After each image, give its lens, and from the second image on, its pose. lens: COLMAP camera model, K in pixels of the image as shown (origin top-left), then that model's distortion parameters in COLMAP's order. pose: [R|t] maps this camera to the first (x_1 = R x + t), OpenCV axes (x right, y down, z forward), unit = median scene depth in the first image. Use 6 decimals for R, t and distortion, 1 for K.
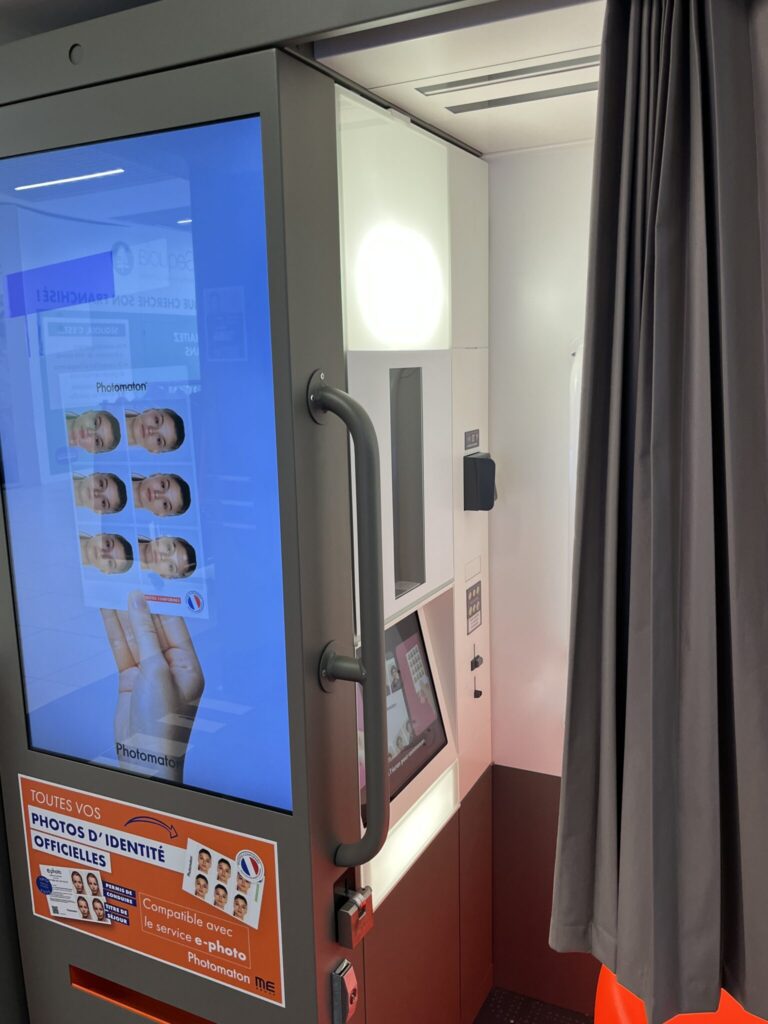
lens RADIAL K [[871.6, 0, 383.1], [0, 871.6, 512.7], [0, 0, 1]] dist [0.052074, 0.002476]
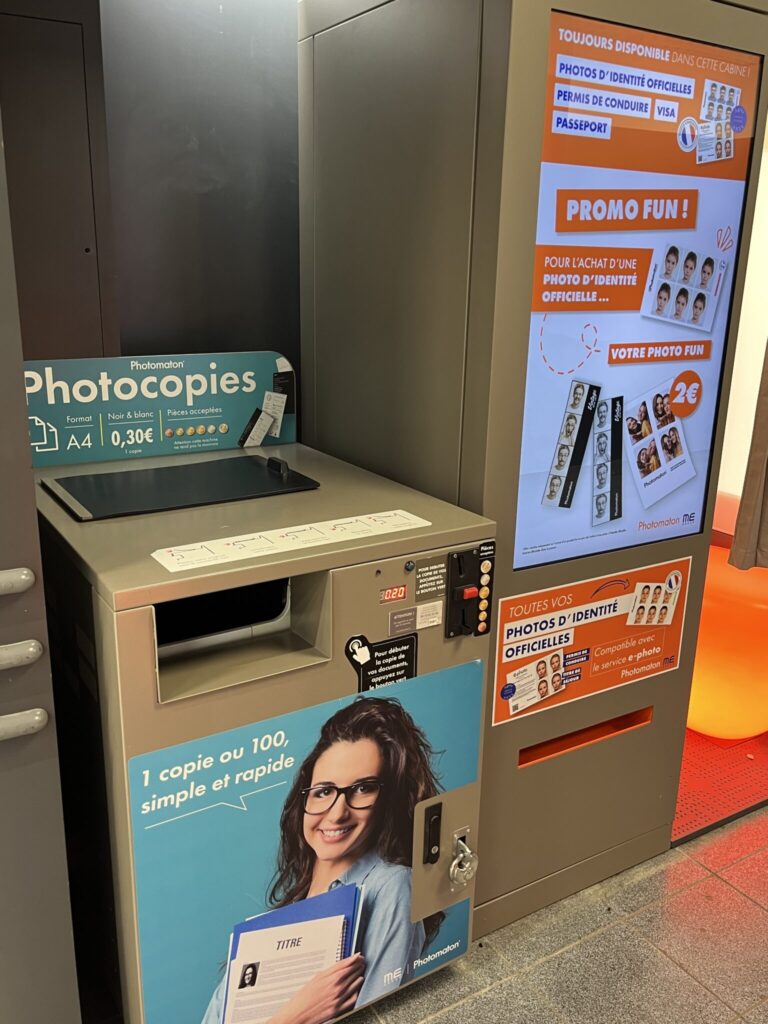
lens RADIAL K [[871.6, 0, 383.1], [0, 871.6, 511.9], [0, 0, 1]] dist [0.052074, 0.002476]
pose [[0.515032, -0.202282, 0.832961, -1.402550], [0.111788, 0.979307, 0.168702, -0.002237], [-0.849851, 0.006228, 0.526987, 0.584510]]
